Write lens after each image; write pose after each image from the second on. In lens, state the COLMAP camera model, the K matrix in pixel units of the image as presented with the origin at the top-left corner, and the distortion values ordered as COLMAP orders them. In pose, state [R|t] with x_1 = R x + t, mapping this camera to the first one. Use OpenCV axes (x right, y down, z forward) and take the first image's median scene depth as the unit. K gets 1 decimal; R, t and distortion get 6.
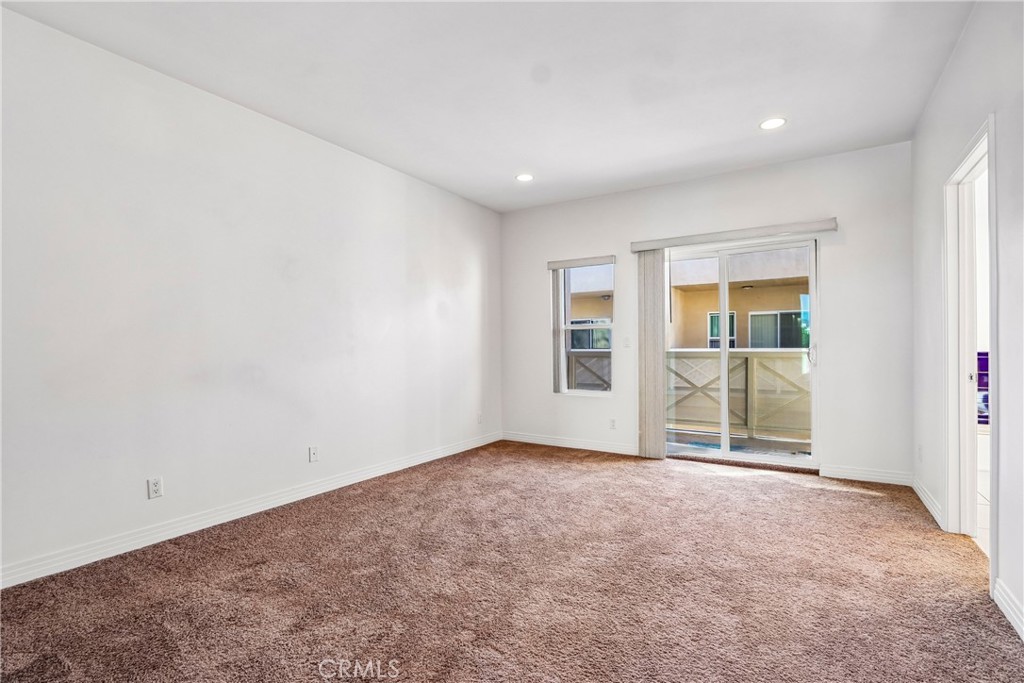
lens RADIAL K [[474.5, 0, 505.1], [0, 474.5, 346.2], [0, 0, 1]] dist [-0.018337, 0.005050]
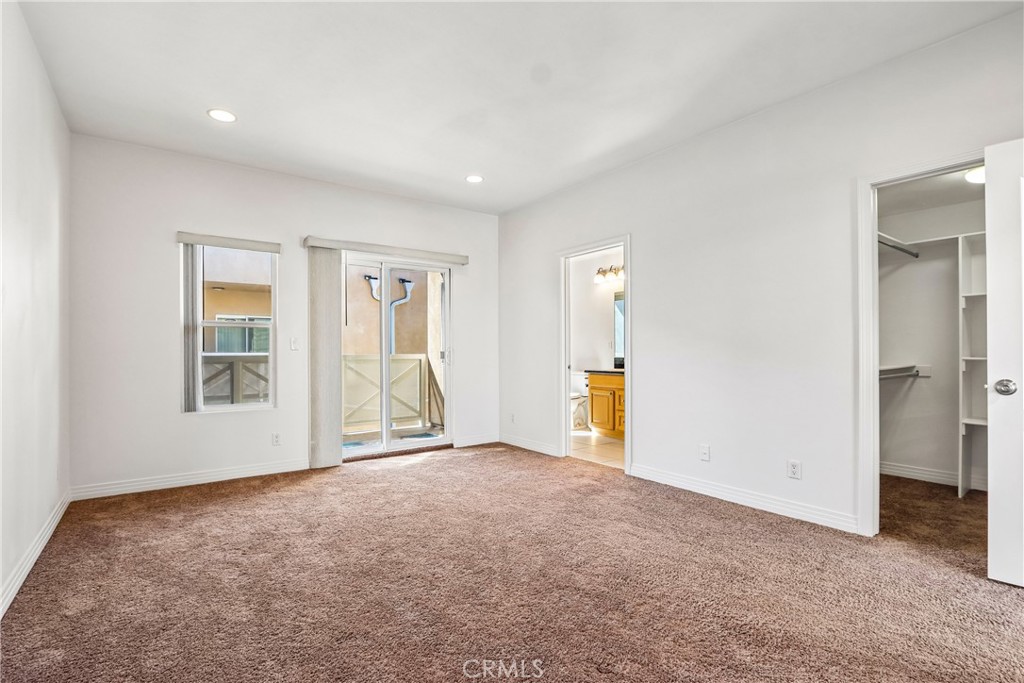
lens RADIAL K [[474.5, 0, 512.5], [0, 474.5, 346.4], [0, 0, 1]] dist [-0.018337, 0.005050]
pose [[0.362398, 0.011509, 0.931952, -0.464824], [-0.001763, 0.999930, -0.011664, 0.004959], [-0.932022, 0.002584, 0.362393, 0.325521]]
